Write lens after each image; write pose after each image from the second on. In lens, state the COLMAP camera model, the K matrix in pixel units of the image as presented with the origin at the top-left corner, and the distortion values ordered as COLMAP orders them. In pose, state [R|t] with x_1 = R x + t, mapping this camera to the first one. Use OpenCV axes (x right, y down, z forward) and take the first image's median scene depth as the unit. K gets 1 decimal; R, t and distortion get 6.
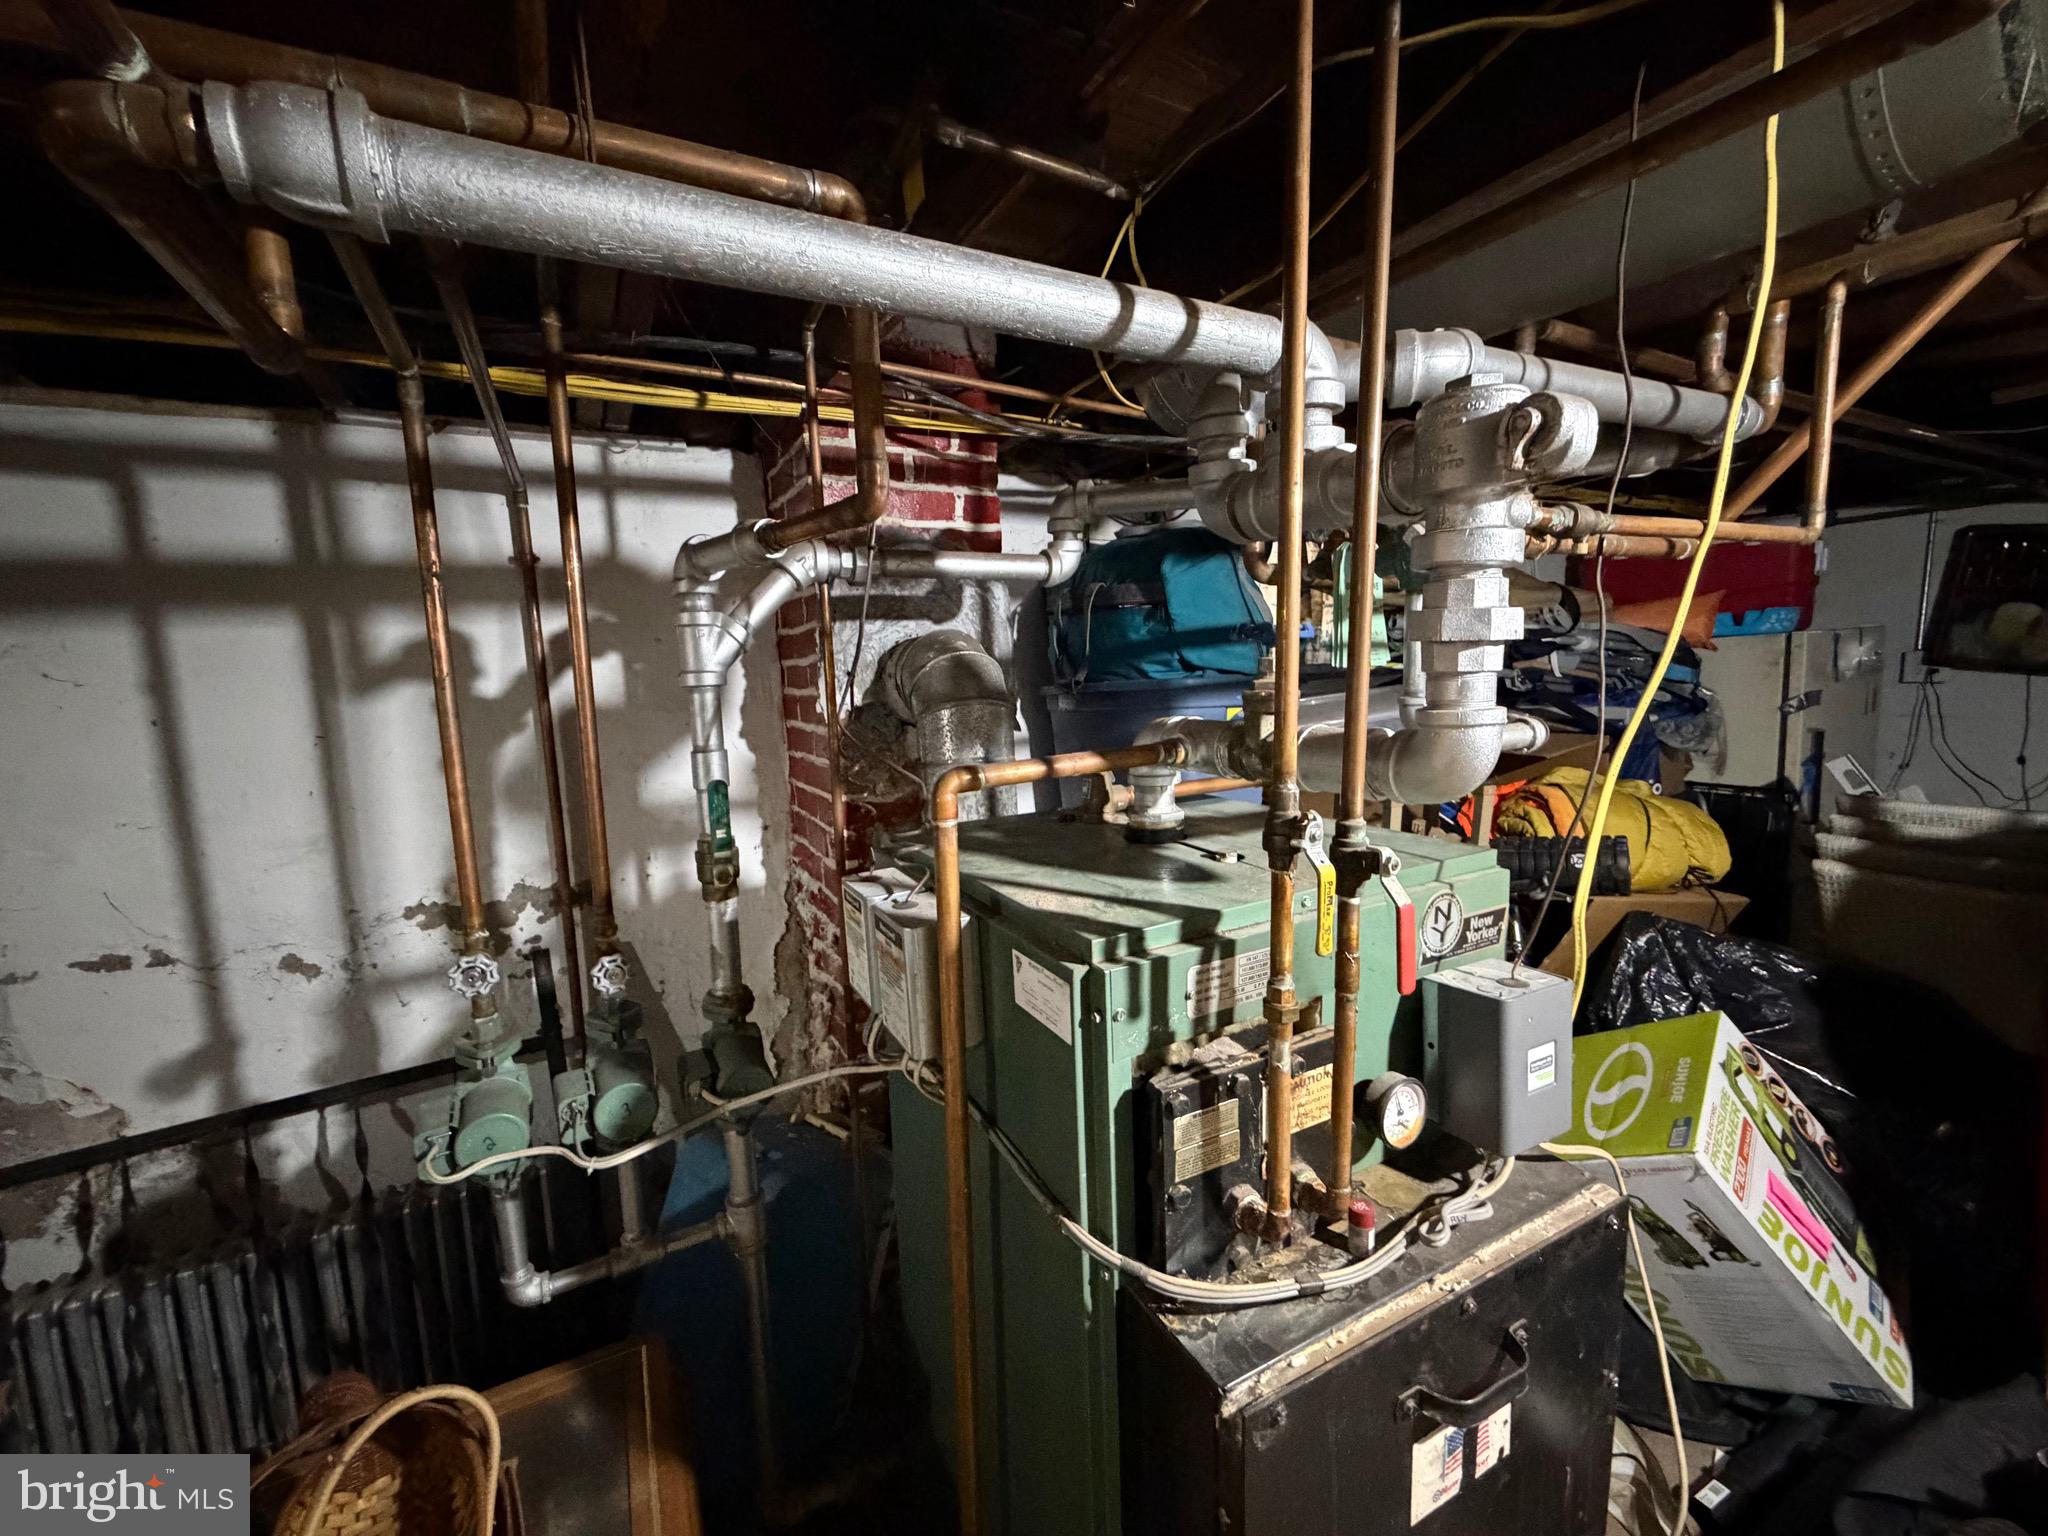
lens RADIAL K [[820.4, 0, 1024.0], [0, 820.4, 768.0], [0, 0, 1]] dist [0.002261, 0.000664]
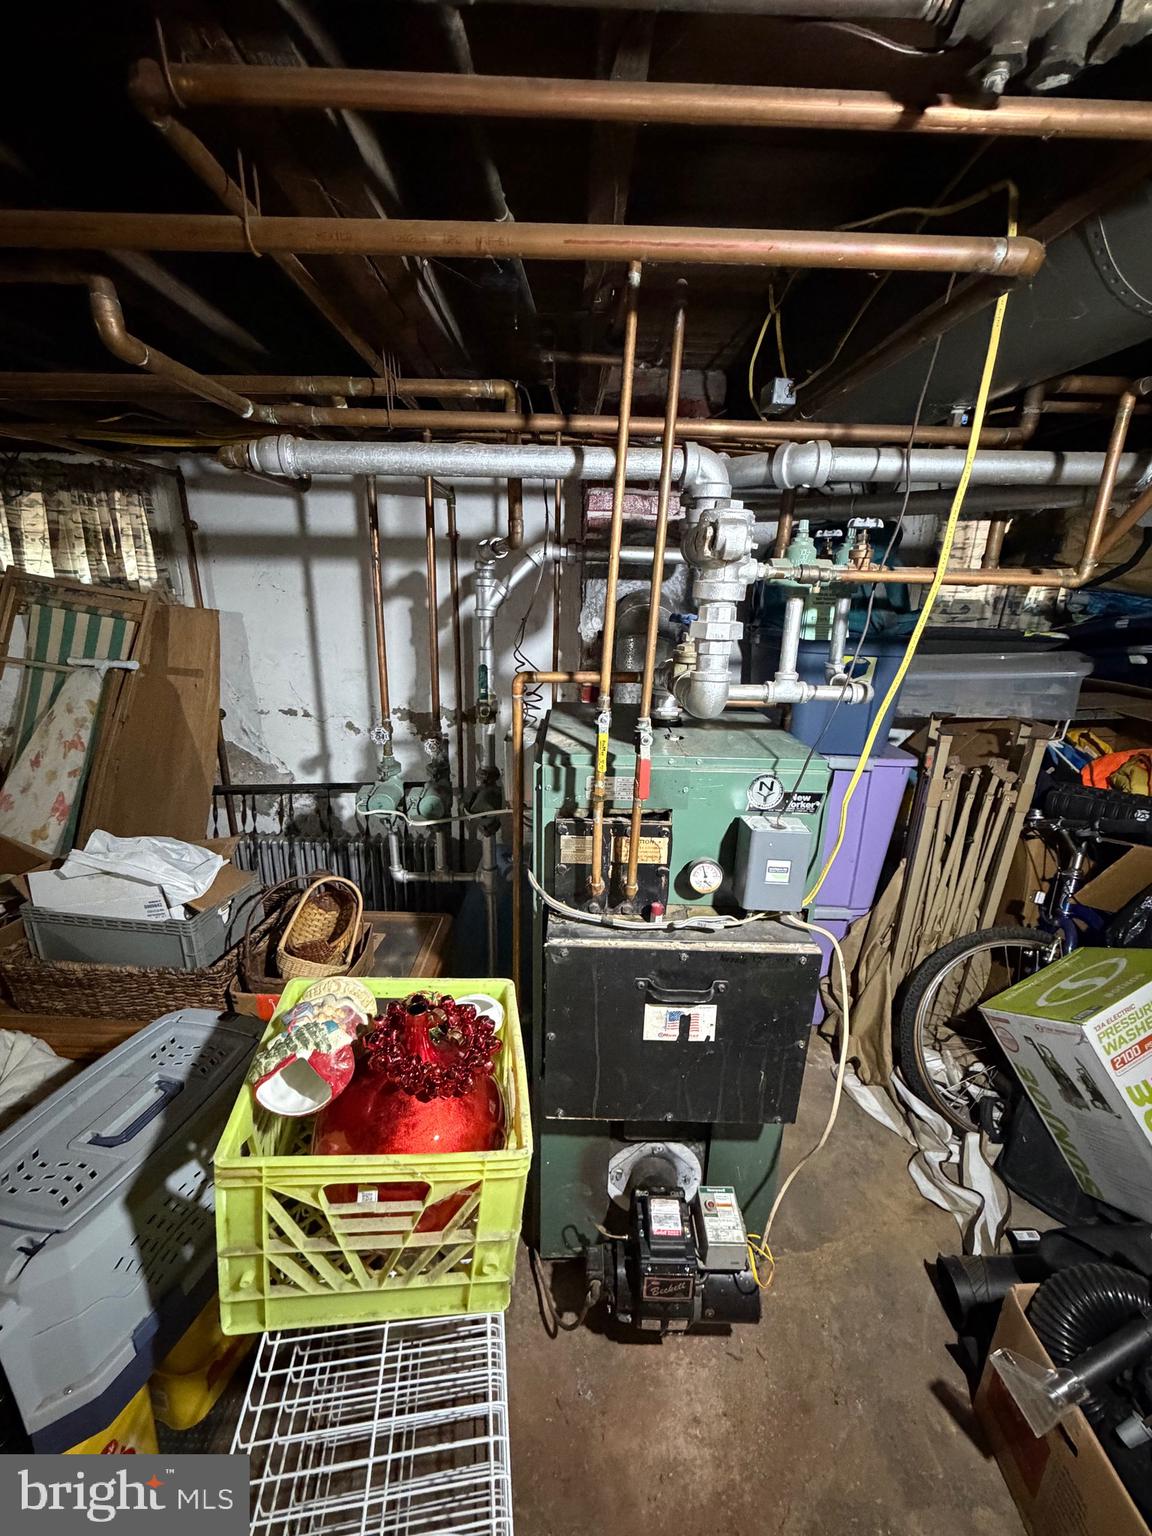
lens RADIAL K [[607.5, 0, 576.7], [0, 607.5, 762.6], [0, 0, 1]] dist [0.010314, 0.000008]
pose [[0.886664, 0.185529, -0.423563, 0.396066], [-0.116388, 0.976034, 0.183881, -0.039854], [0.447527, -0.113743, 0.887008, -0.205672]]
